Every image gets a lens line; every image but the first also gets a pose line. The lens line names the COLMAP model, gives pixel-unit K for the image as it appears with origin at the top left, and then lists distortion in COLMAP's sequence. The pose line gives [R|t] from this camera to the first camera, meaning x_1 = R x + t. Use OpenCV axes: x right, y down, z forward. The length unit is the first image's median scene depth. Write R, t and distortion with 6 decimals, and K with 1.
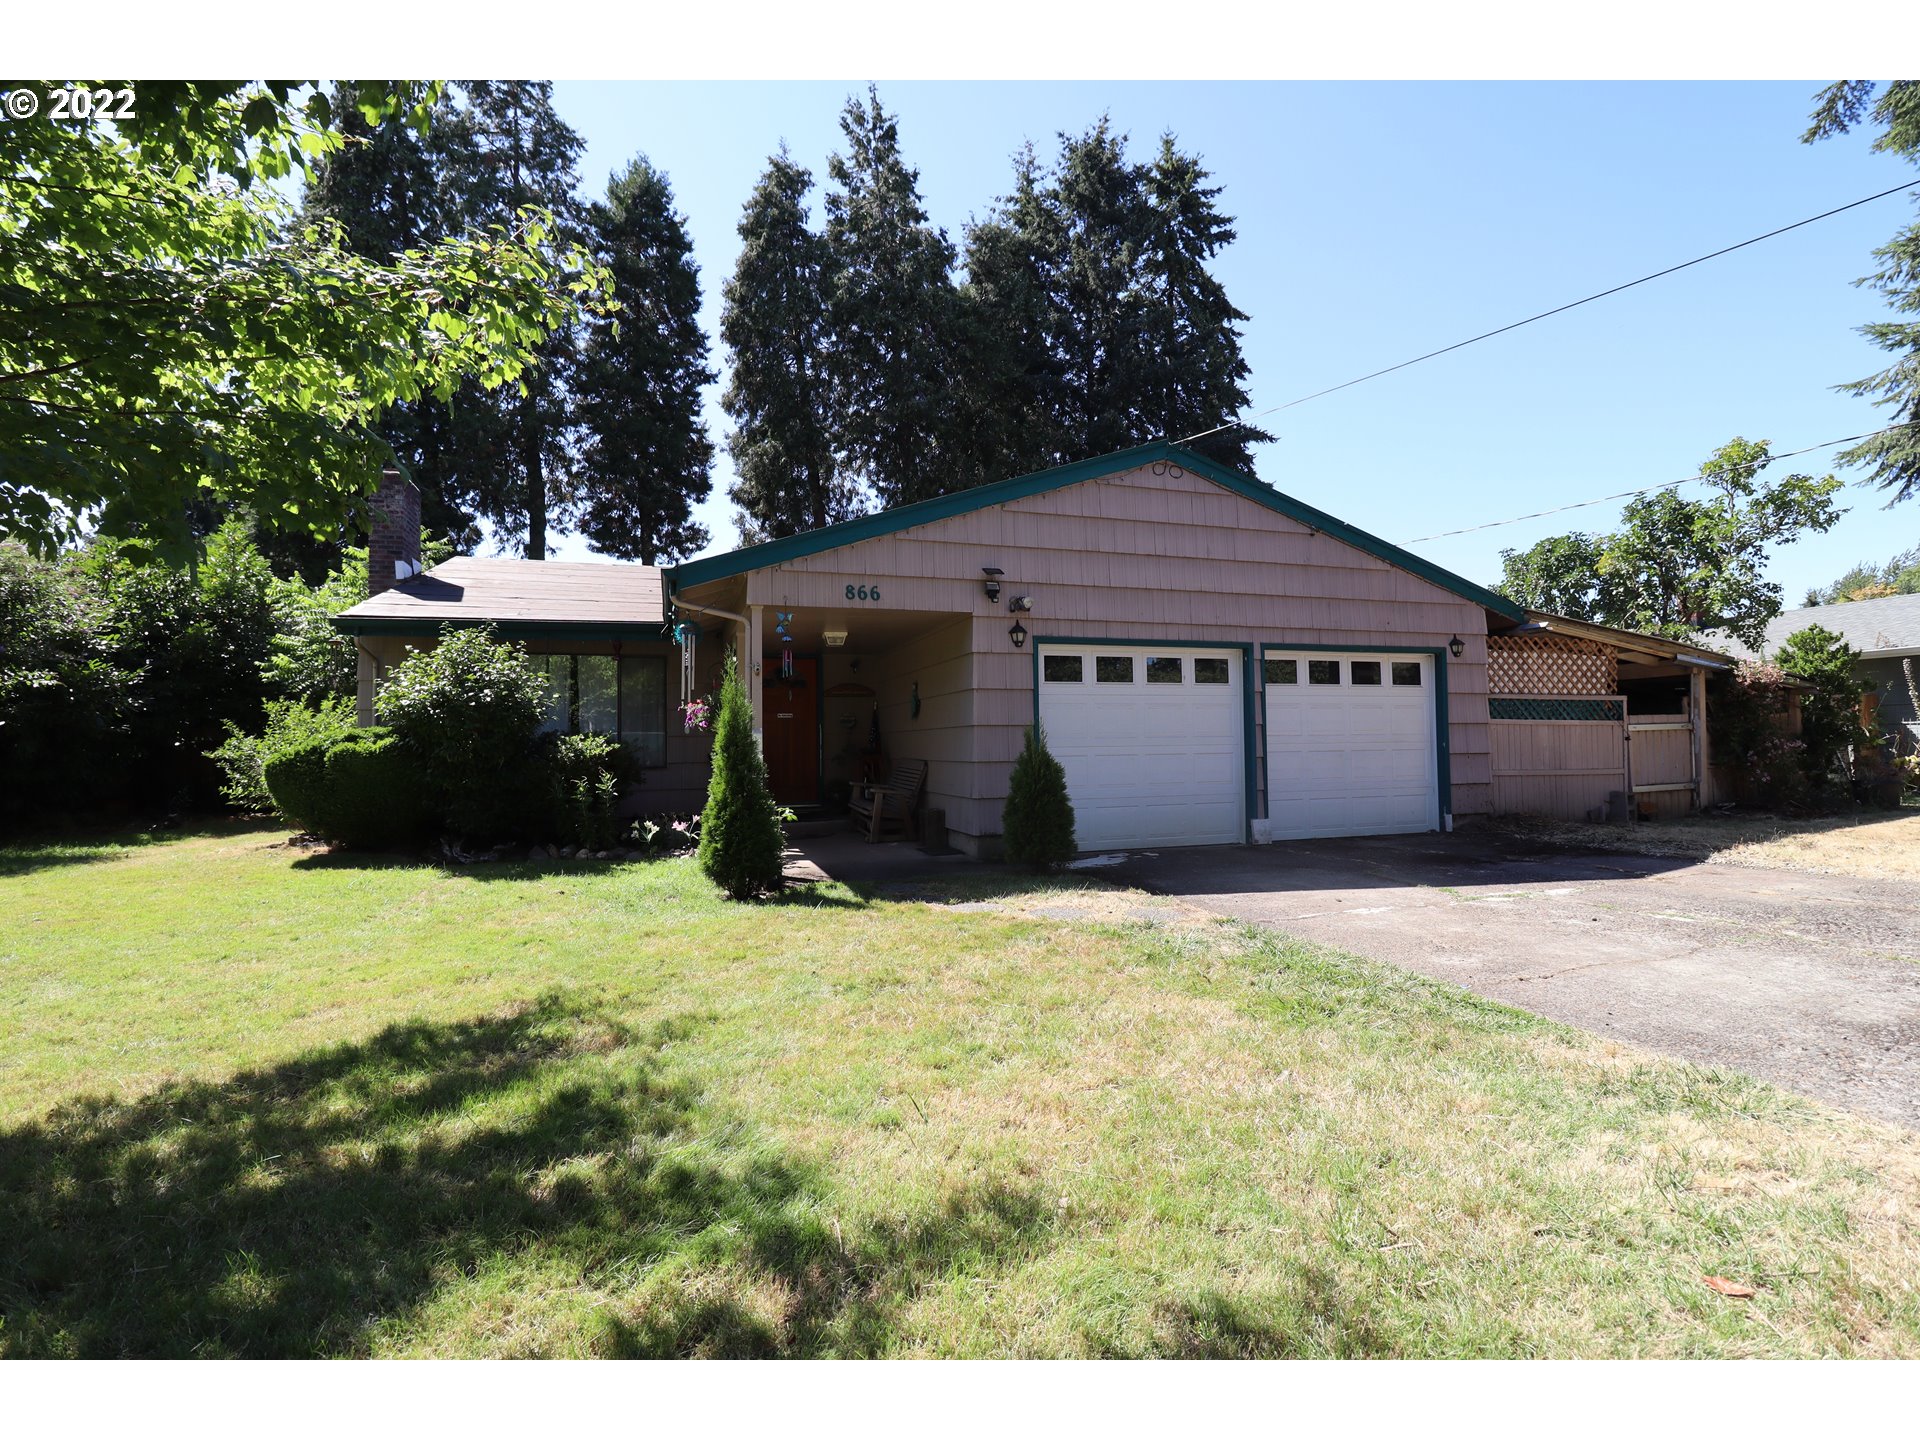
lens RADIAL K [[835.3, 0, 960.0], [0, 835.3, 720.0], [0, 0, 1]] dist [-0.000267, 0.000010]
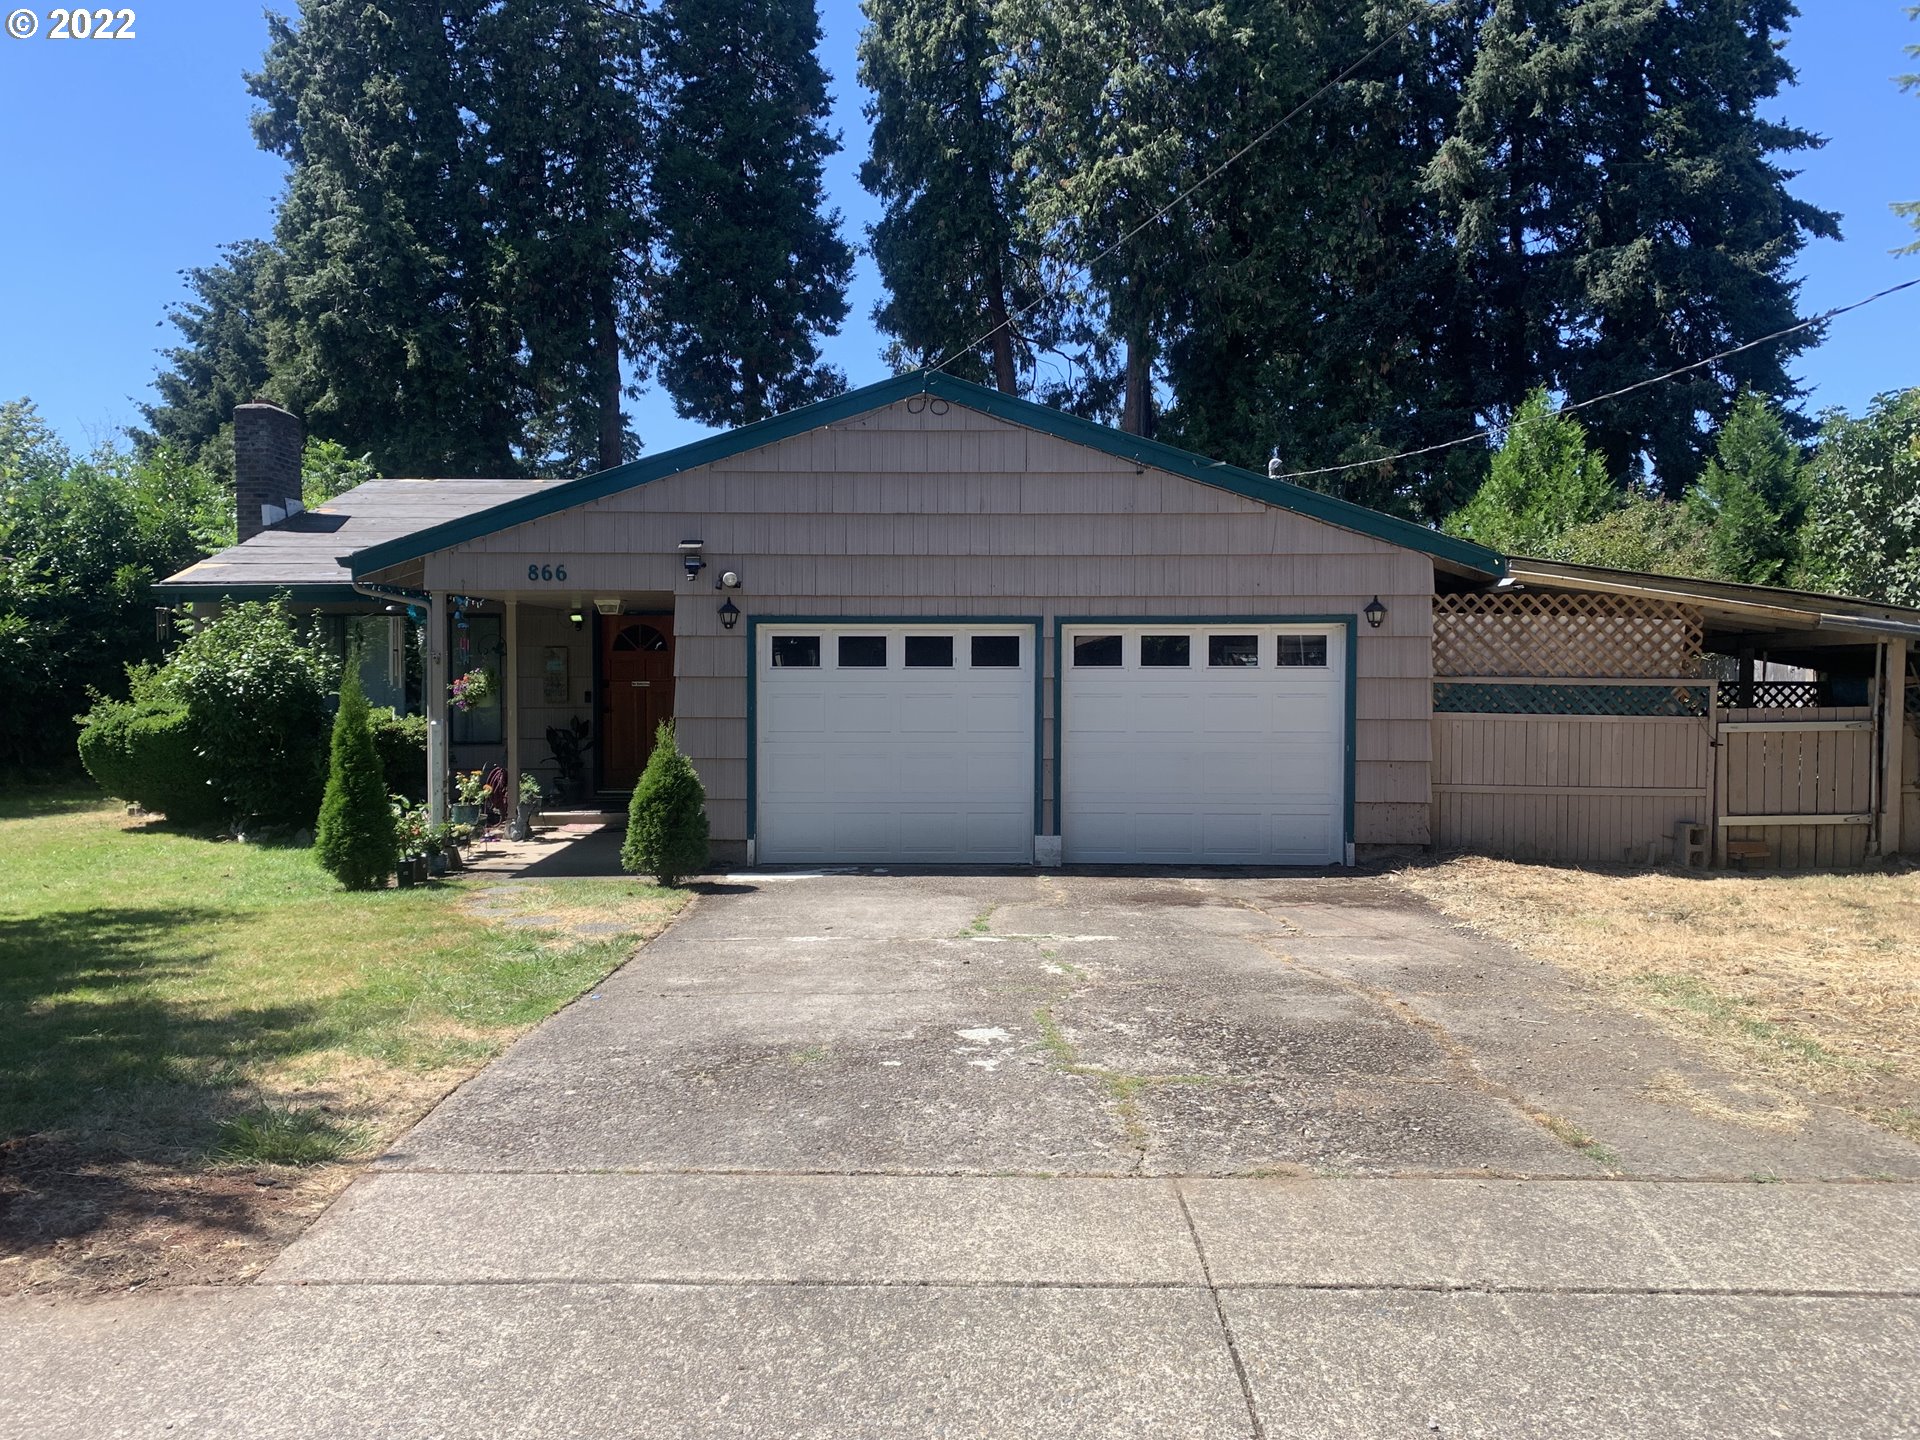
lens RADIAL K [[1370.1, 0, 960.0], [0, 1370.1, 720.0], [0, 0, 1]] dist [0.129328, -0.177335]
pose [[0.951437, 0.022861, -0.306995, 0.612963], [-0.004145, 0.998100, 0.061477, -0.066807], [0.307817, -0.057219, 0.949724, -0.249512]]
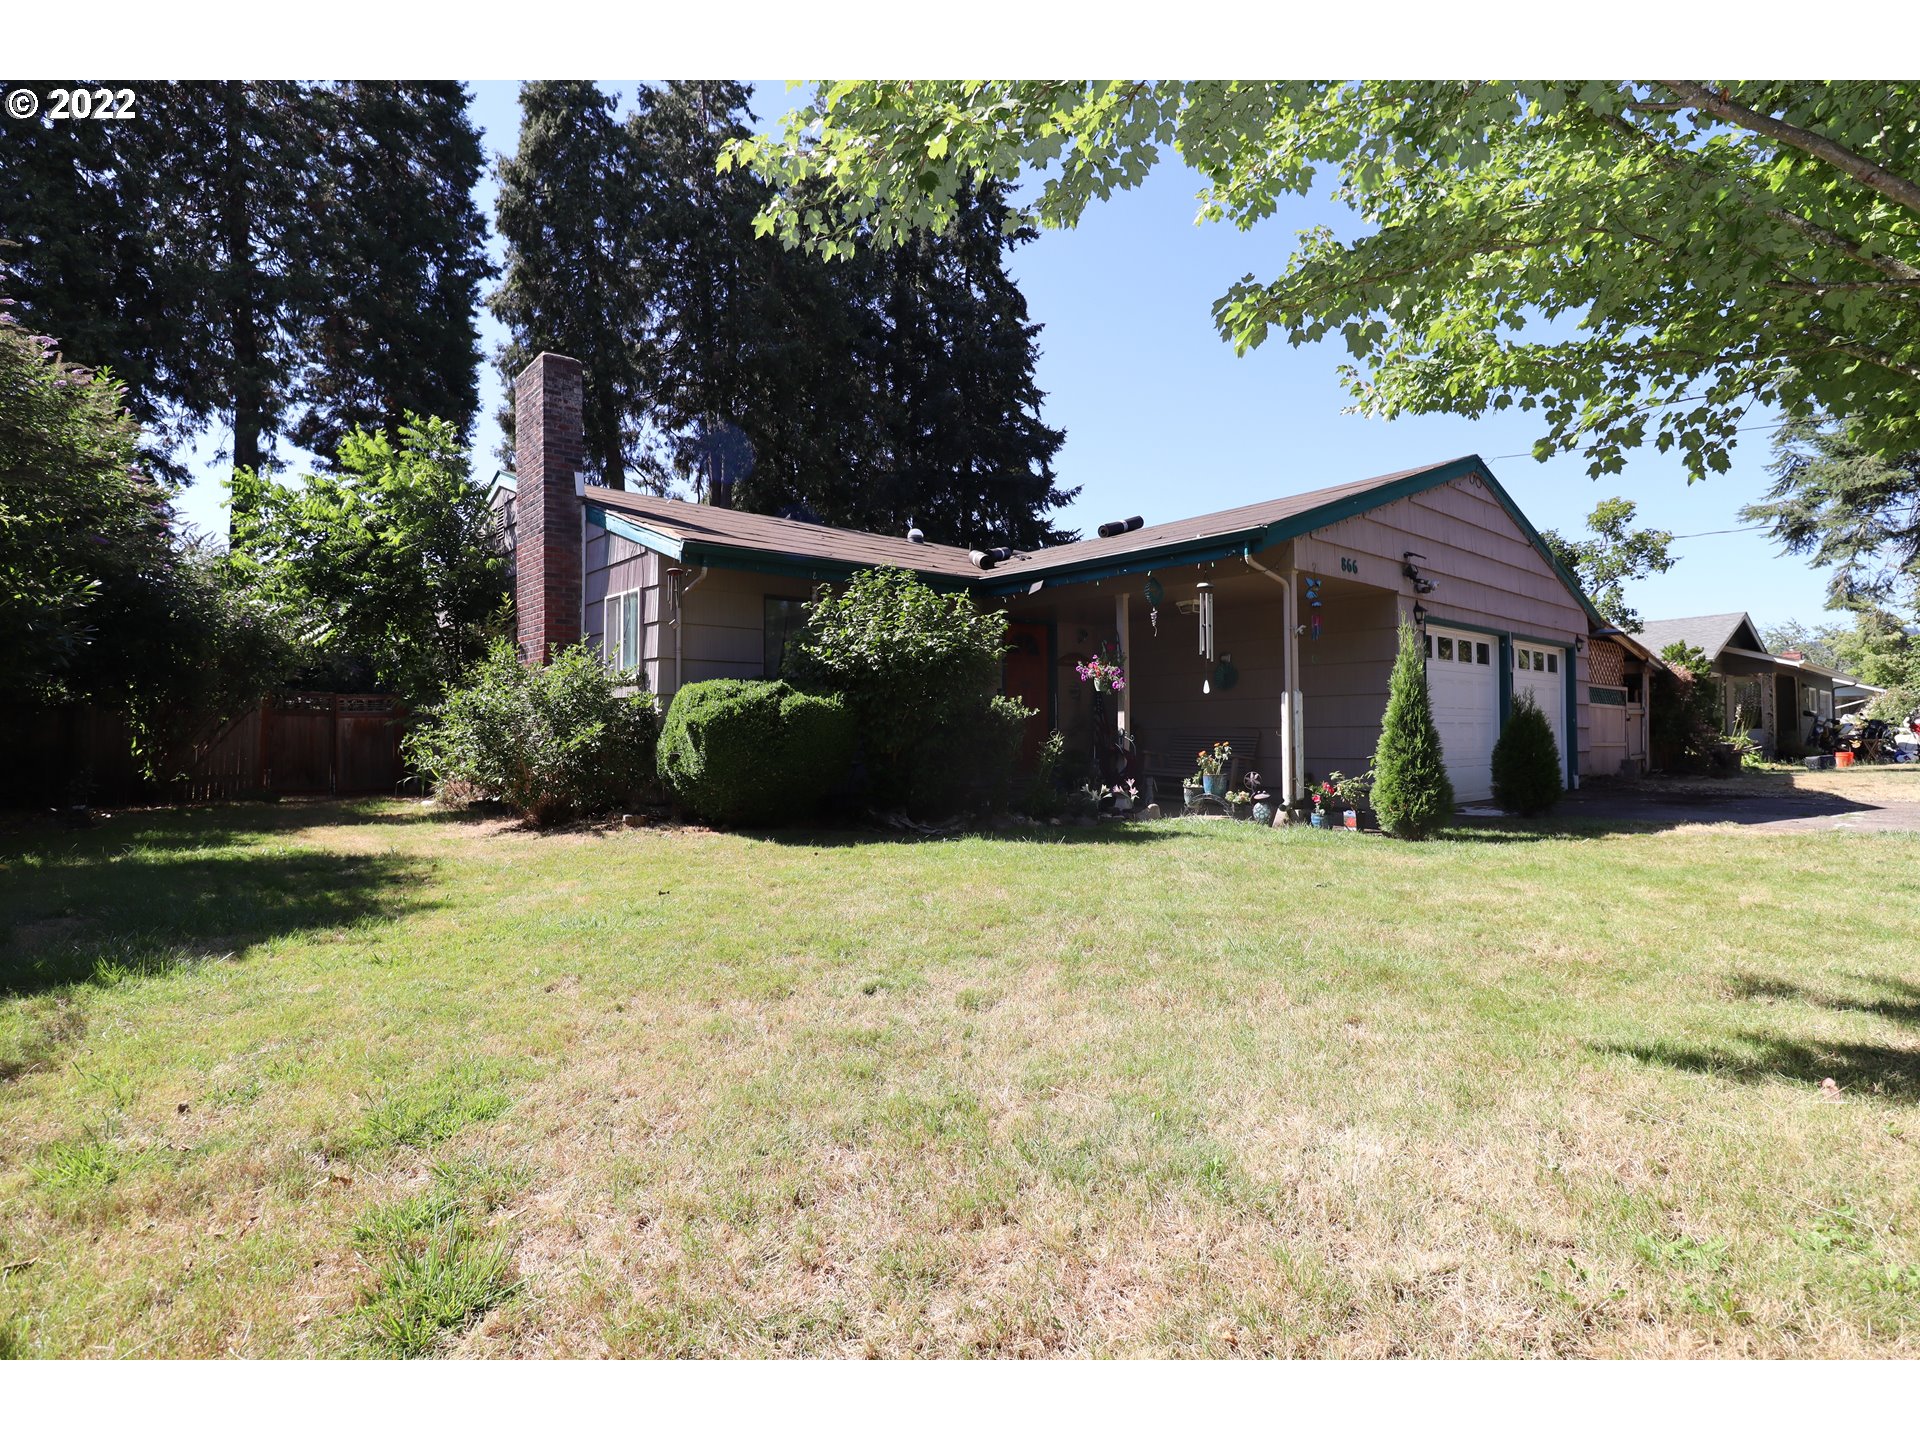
lens RADIAL K [[879.5, 0, 960.0], [0, 879.5, 720.0], [0, 0, 1]] dist [0.010471, 0.000097]
pose [[0.928195, 0.015362, 0.371777, -0.768985], [-0.020123, 0.999758, 0.008930, 0.035331], [-0.371549, -0.015770, 0.928279, 0.103807]]
